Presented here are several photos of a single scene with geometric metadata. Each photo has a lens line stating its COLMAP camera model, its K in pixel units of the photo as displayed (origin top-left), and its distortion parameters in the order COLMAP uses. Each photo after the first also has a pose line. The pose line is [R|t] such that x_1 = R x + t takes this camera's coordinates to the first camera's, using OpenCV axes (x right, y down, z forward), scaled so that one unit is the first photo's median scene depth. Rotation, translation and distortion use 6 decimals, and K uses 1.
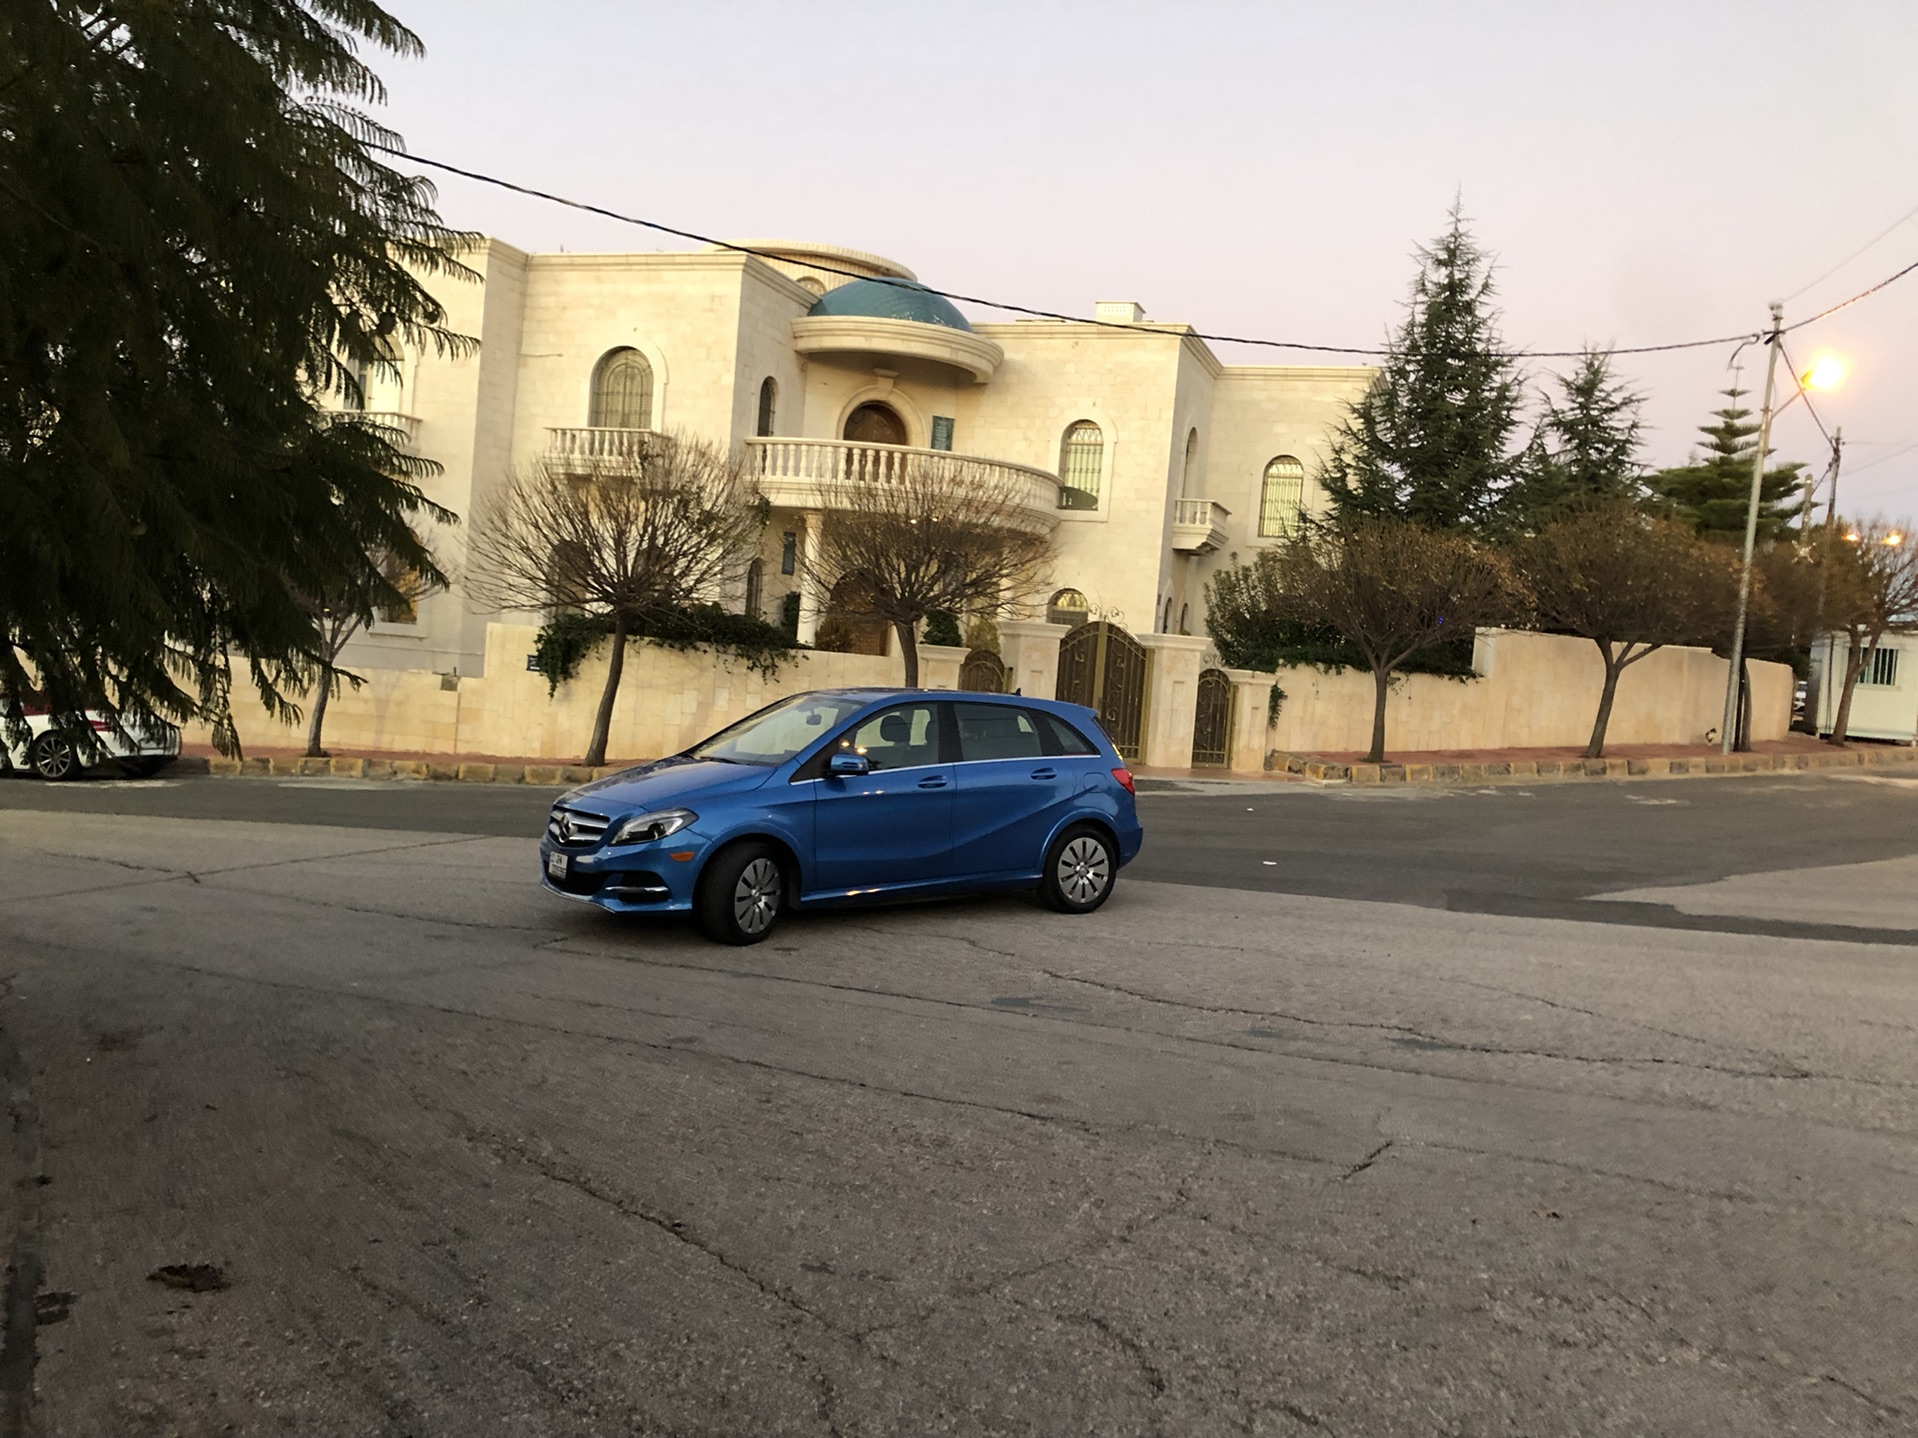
lens RADIAL K [[1560.6, 0, 949.4], [0, 1560.6, 714.2], [0, 0, 1]] dist [0.062180, -0.076503]
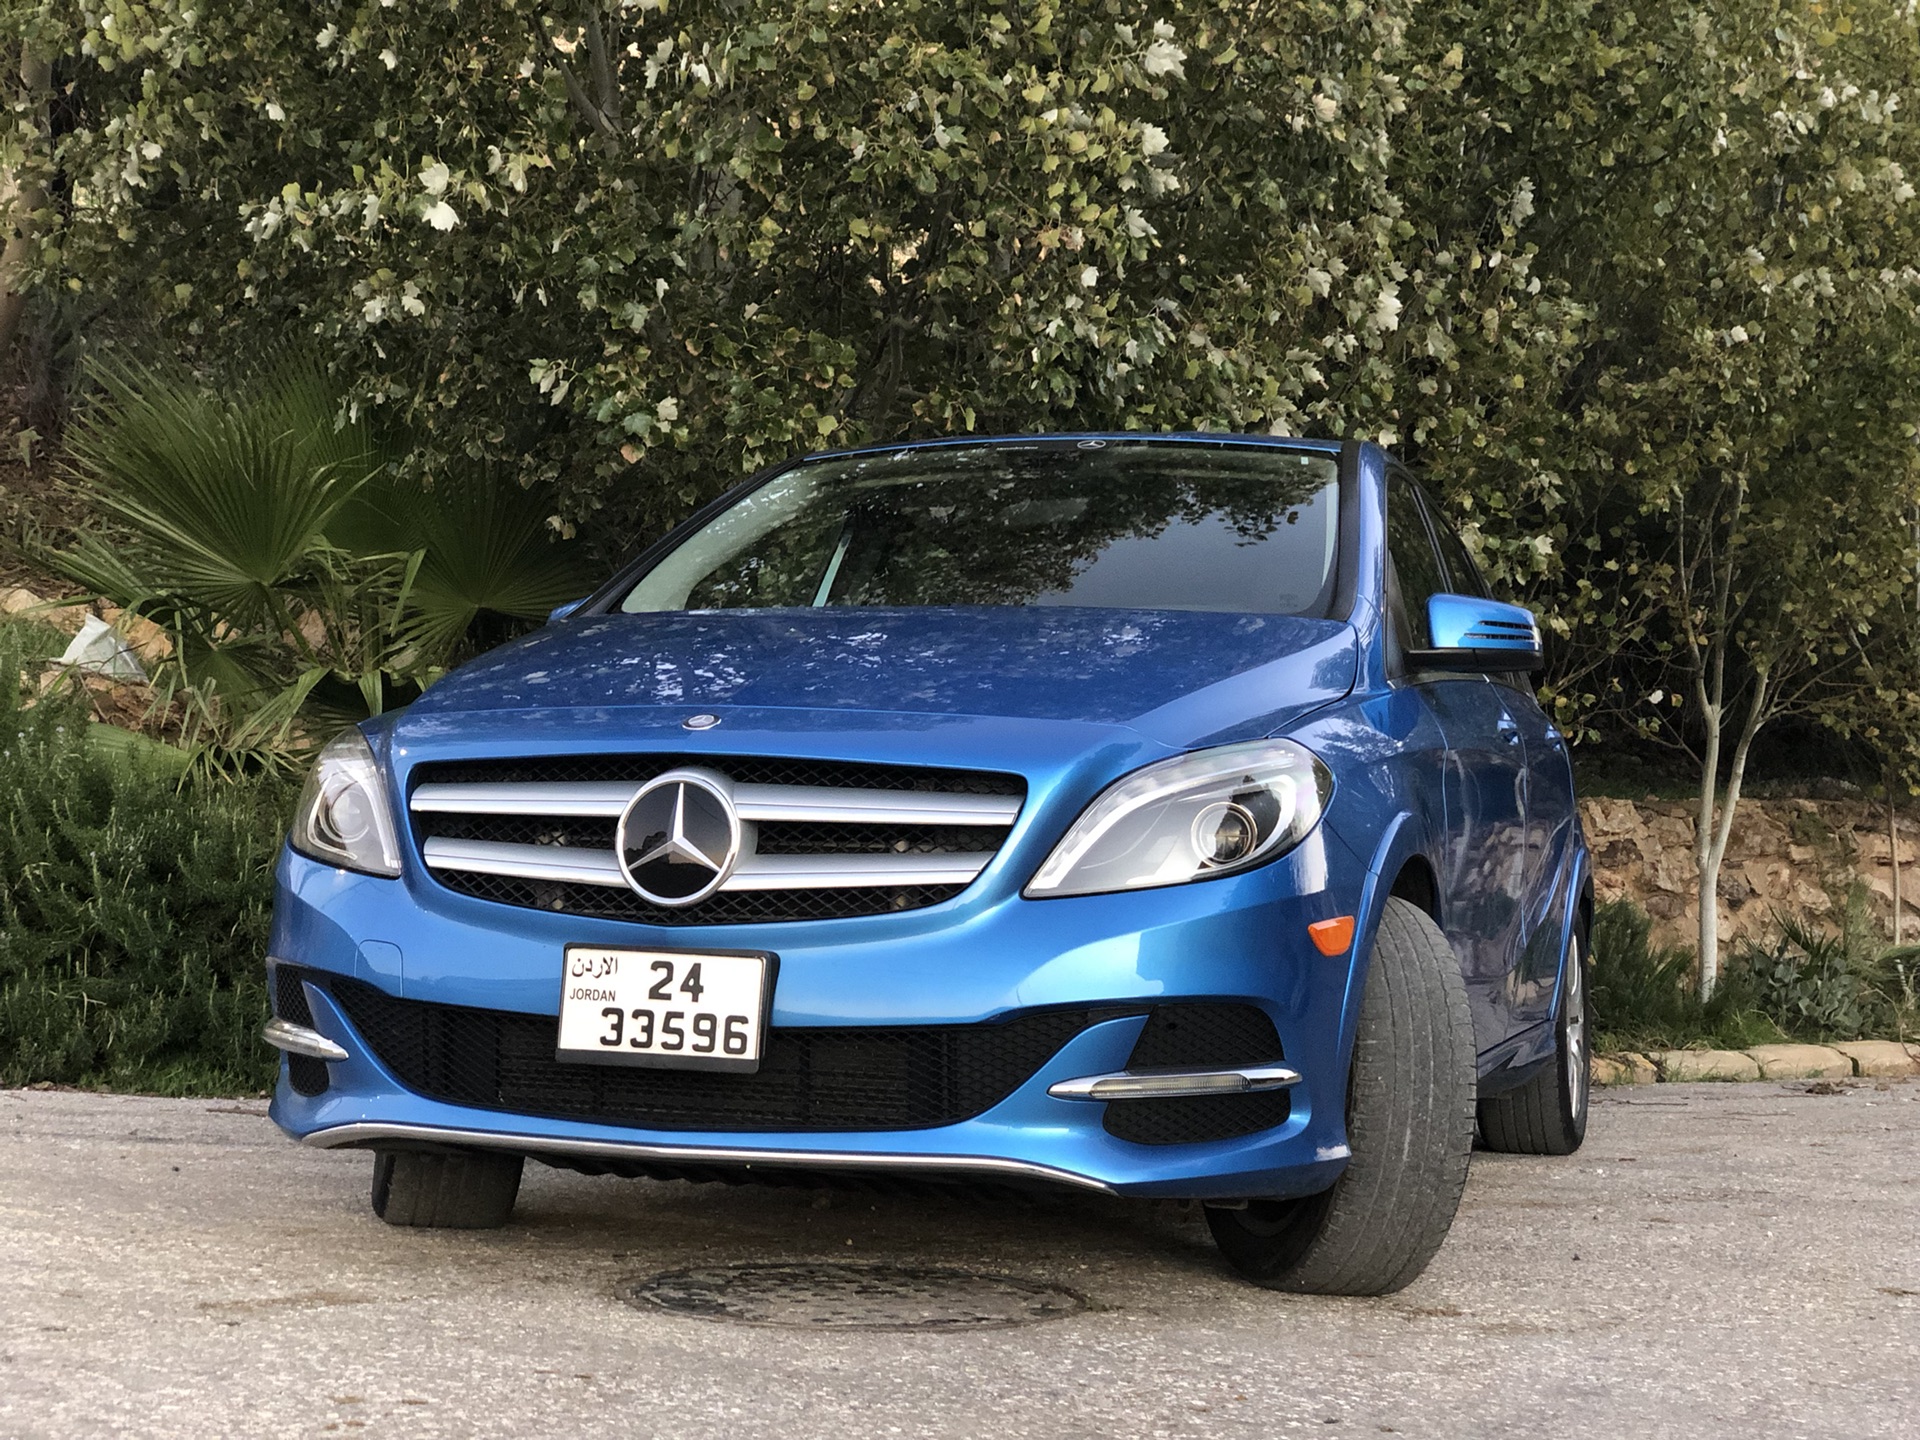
lens RADIAL K [[2894.1, 0, 953.0], [0, 2894.1, 713.9], [0, 0, 1]] dist [0.047598, 0.000000]
pose [[0.793392, 0.033440, 0.607792, -0.189714], [0.010428, 0.997597, -0.068499, 0.033915], [-0.608622, 0.060685, 0.791136, 0.266213]]
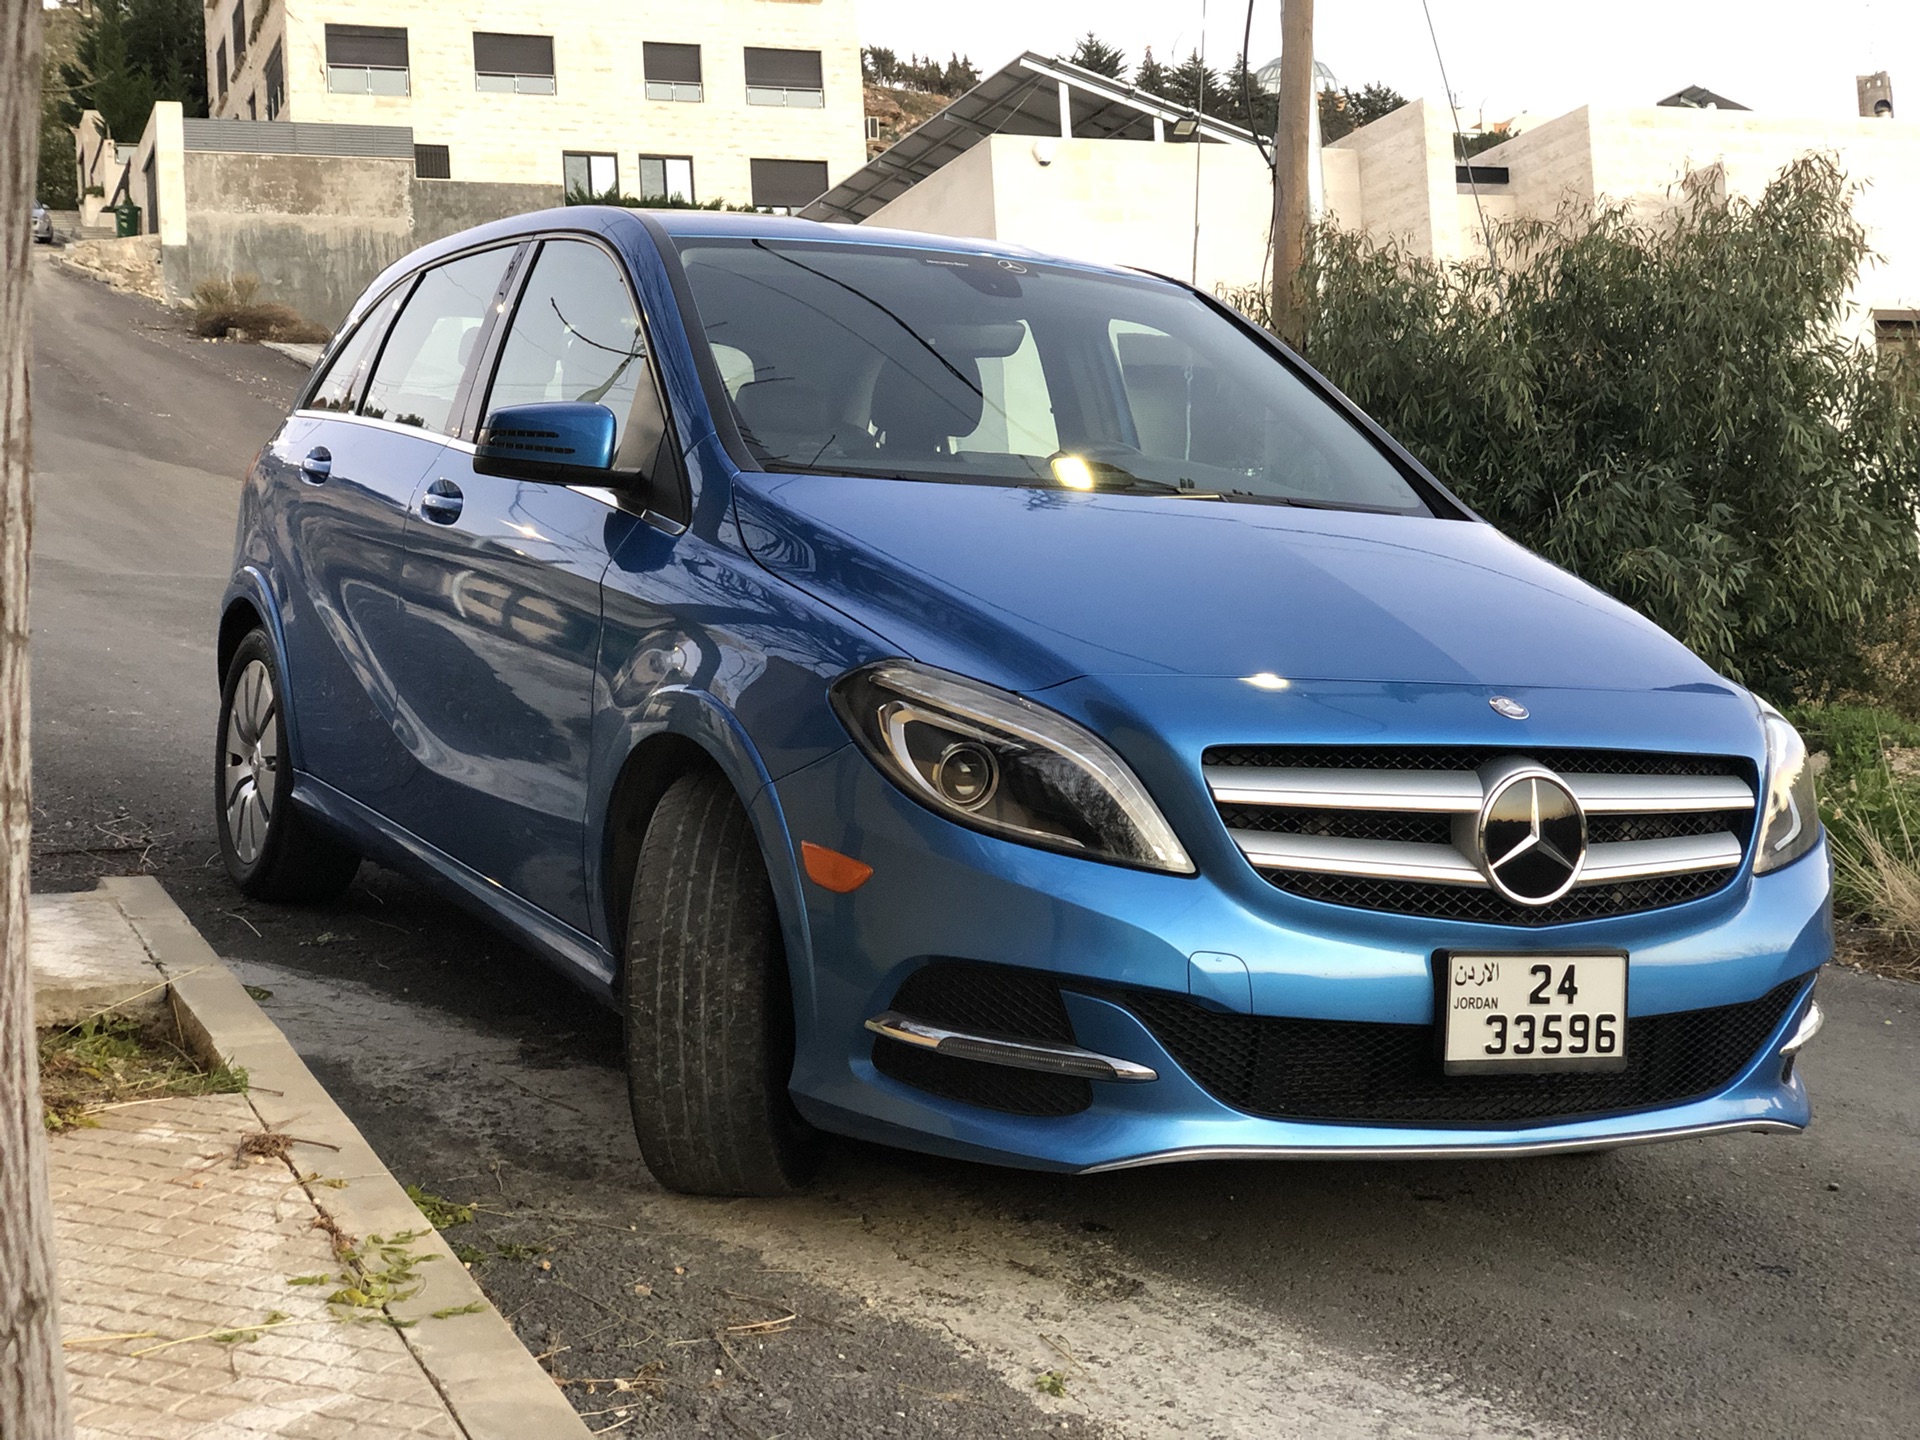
lens RADIAL K [[2894.1, 0, 968.3], [0, 2894.1, 722.5], [0, 0, 1]] dist [0.047598, 0.000000]
pose [[0.129482, -0.106249, 0.985873, -0.264278], [-0.036214, 0.993073, 0.111782, 0.006078], [-0.990920, -0.050176, 0.124737, 0.420423]]
